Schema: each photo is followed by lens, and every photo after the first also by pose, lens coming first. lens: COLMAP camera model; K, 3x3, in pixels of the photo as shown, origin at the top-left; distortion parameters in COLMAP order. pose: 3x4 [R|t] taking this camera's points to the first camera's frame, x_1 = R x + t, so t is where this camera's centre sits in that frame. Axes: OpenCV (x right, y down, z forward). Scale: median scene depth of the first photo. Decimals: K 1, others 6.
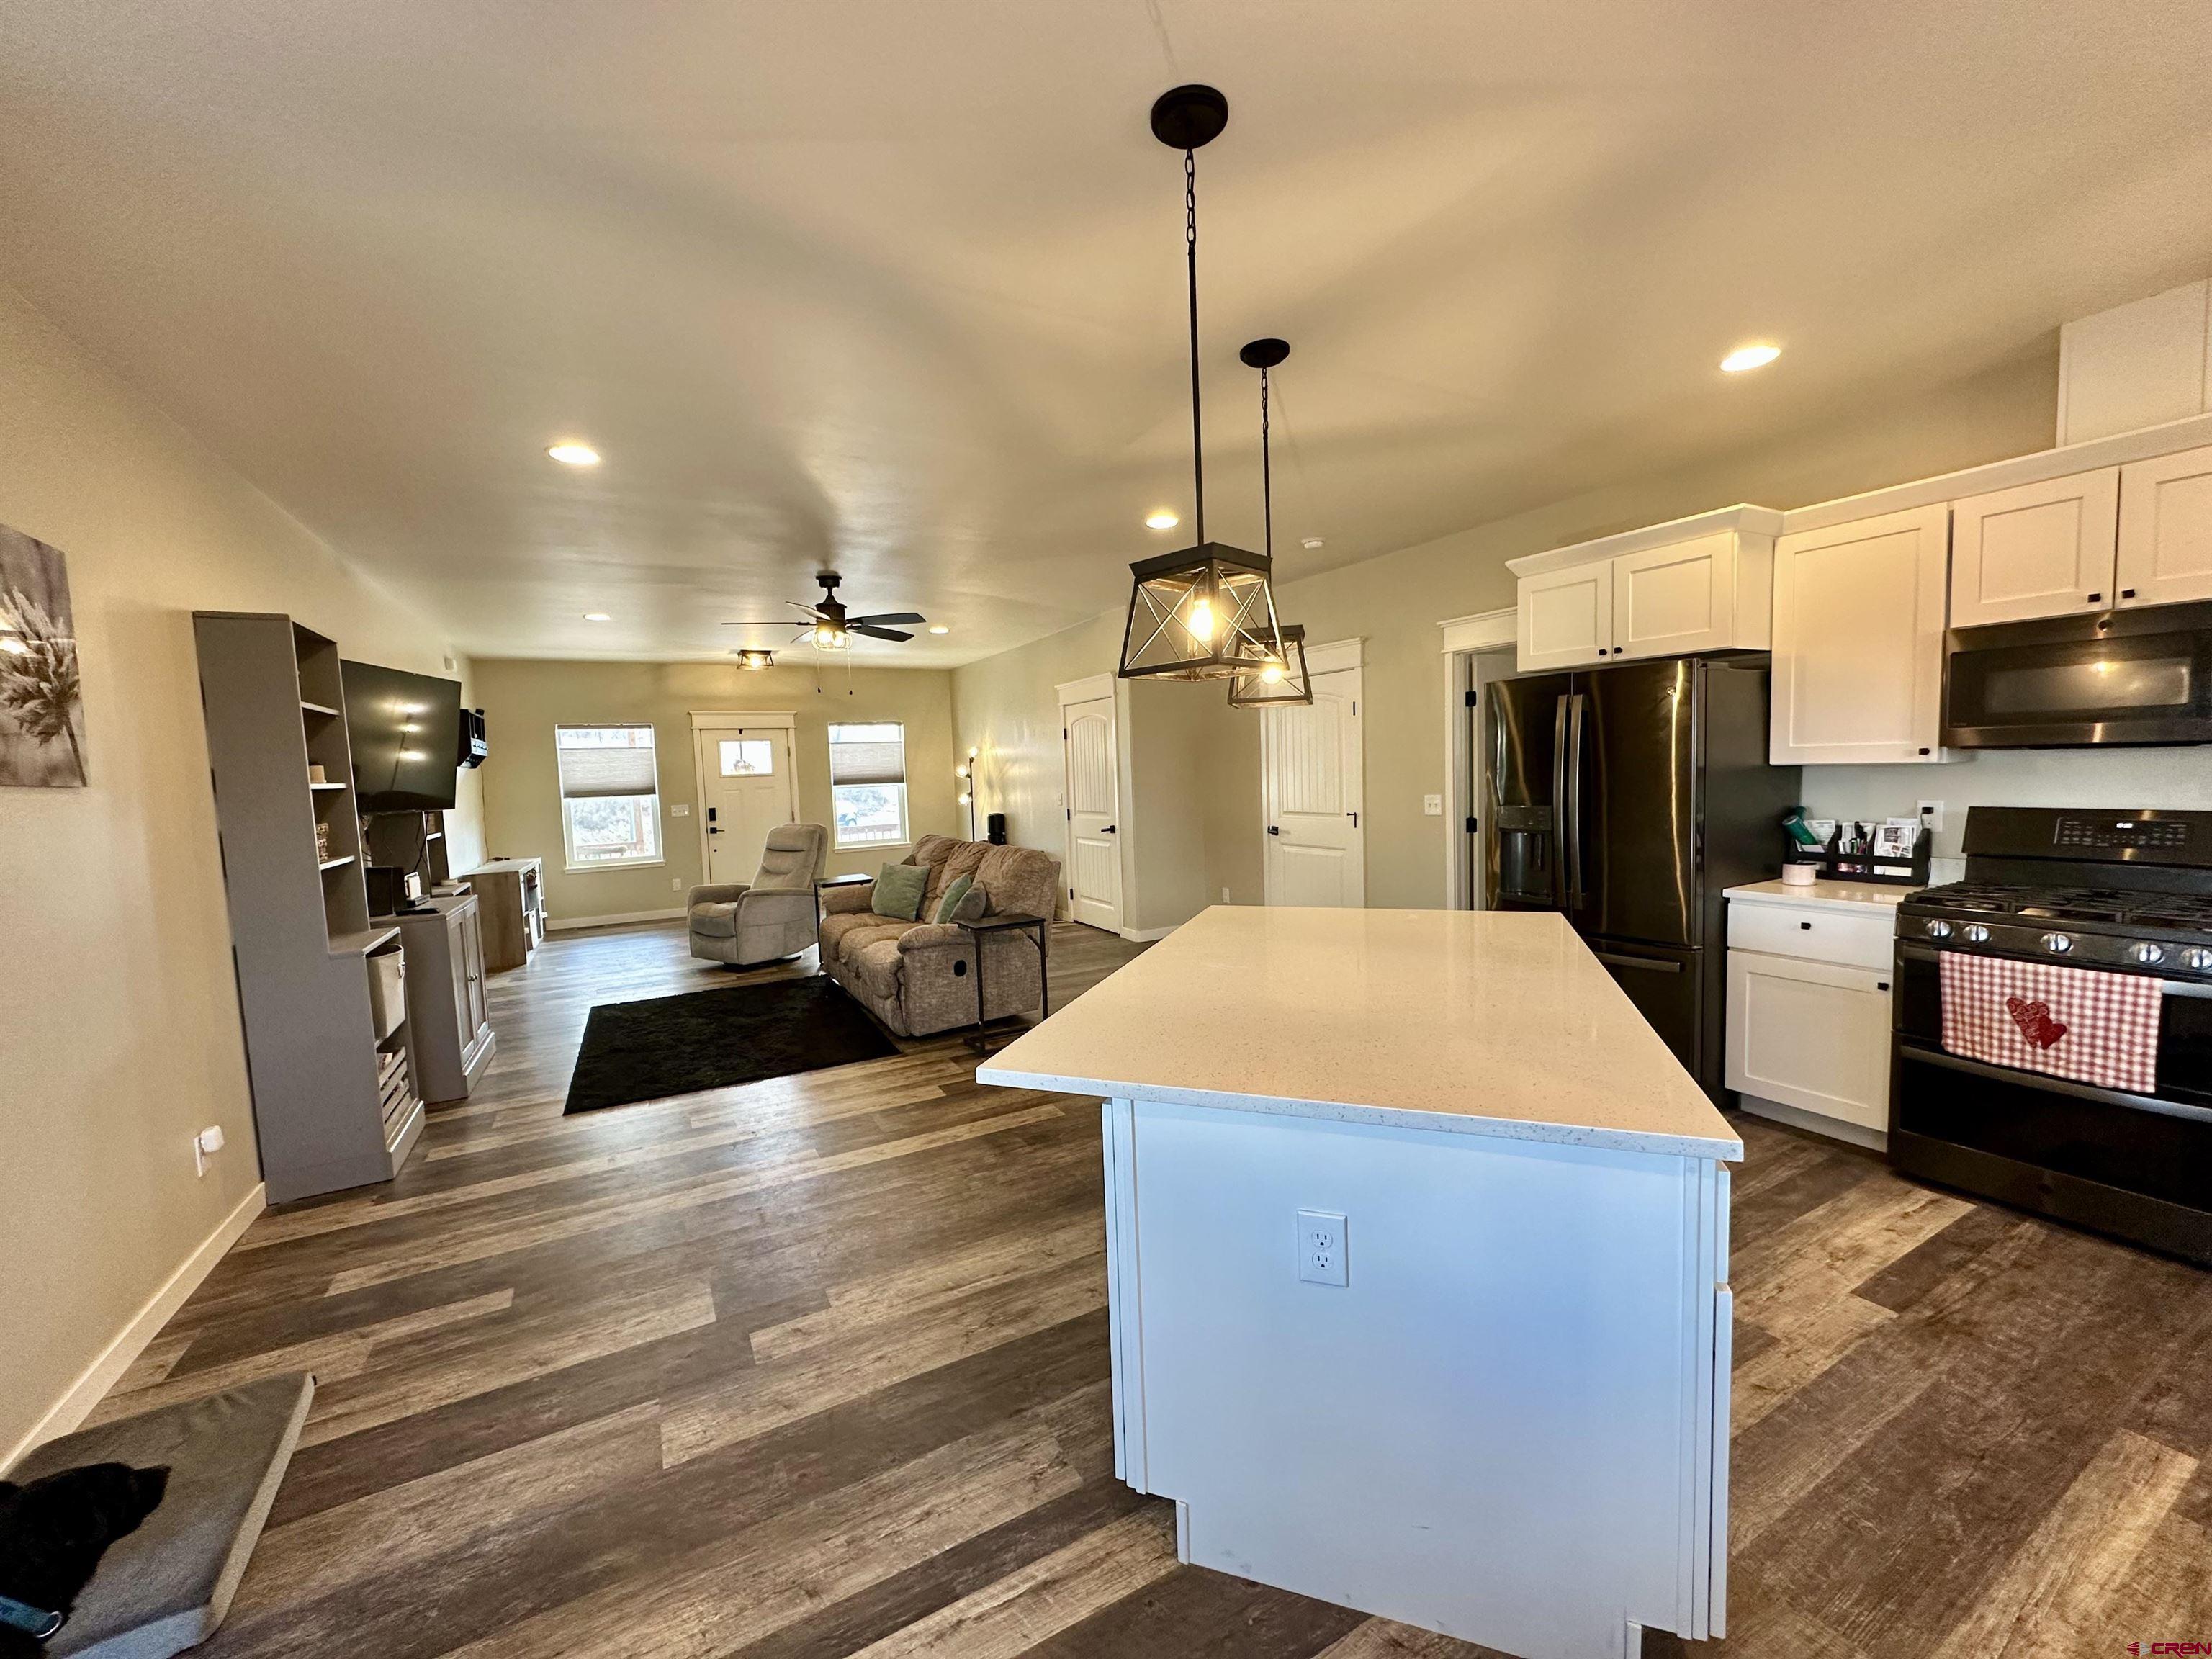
lens RADIAL K [[883.0, 0, 1096.4], [0, 883.0, 831.8], [0, 0, 1]] dist [0.002176, 0.000014]
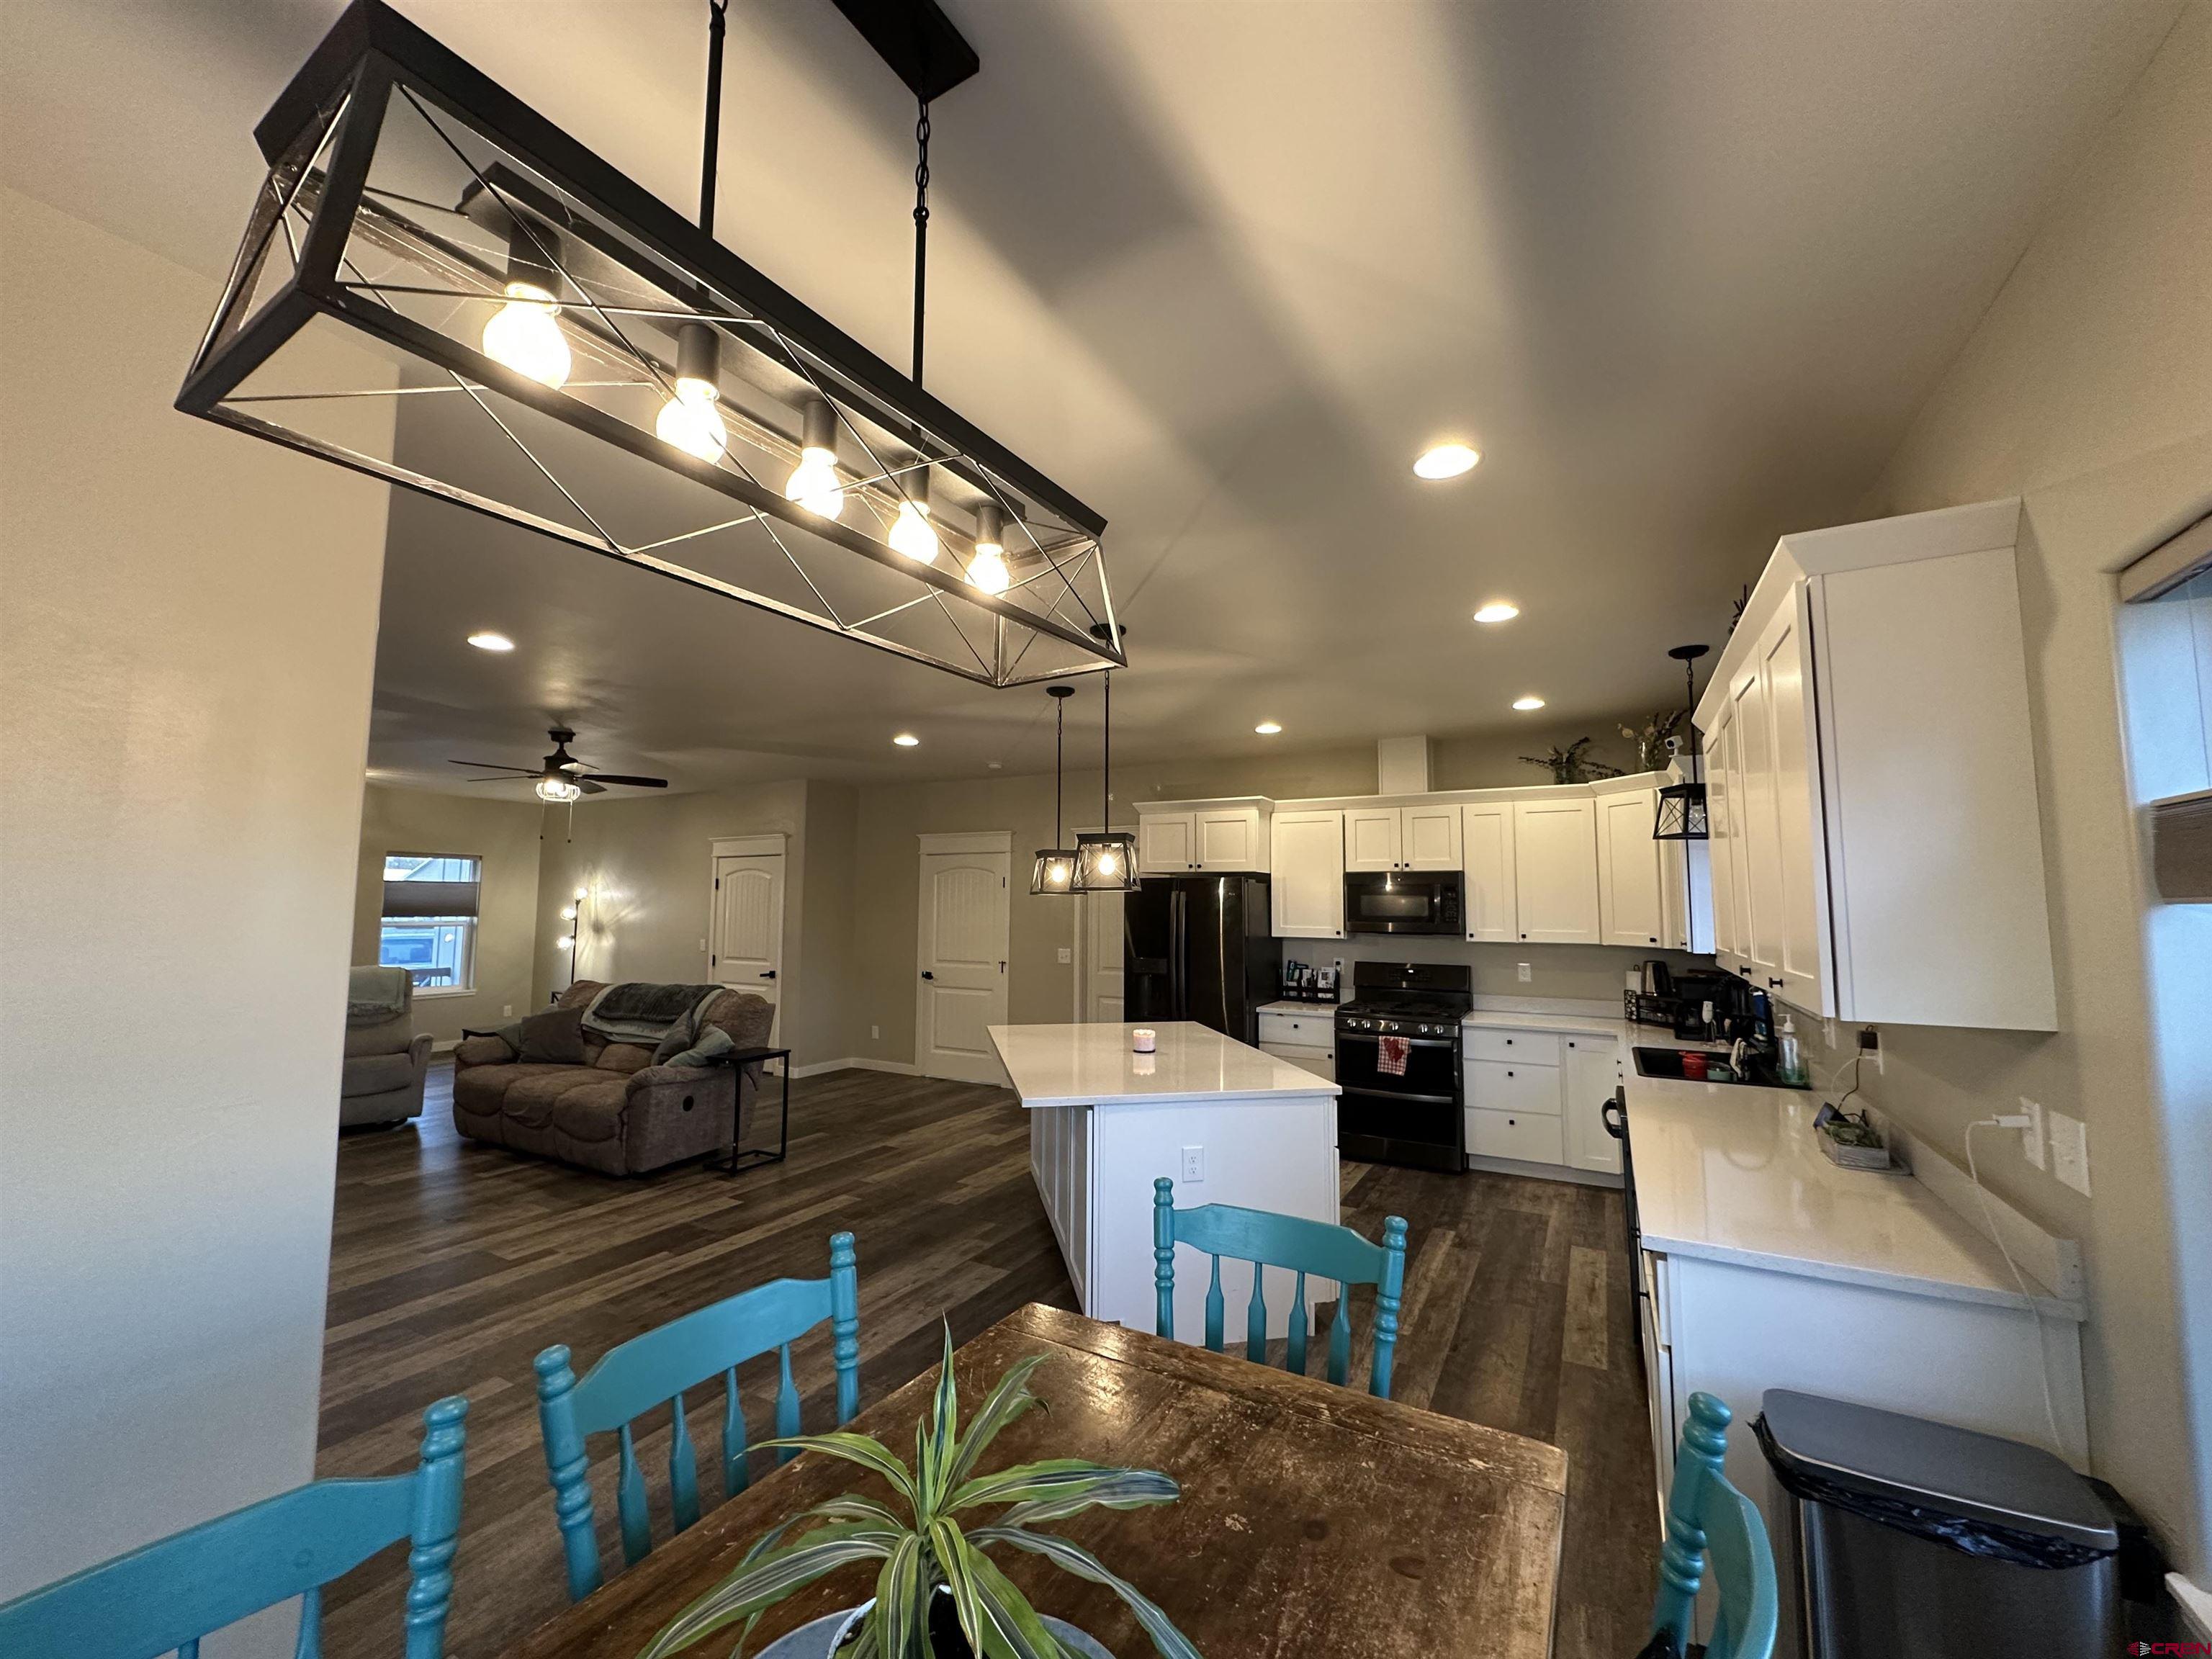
lens RADIAL K [[883.0, 0, 1096.4], [0, 883.0, 831.8], [0, 0, 1]] dist [0.002176, 0.000014]
pose [[0.852742, 0.084060, 0.515524, -0.501509], [0.001993, 0.986435, -0.164143, 0.007845], [-0.522329, 0.140999, 0.841006, -0.363450]]
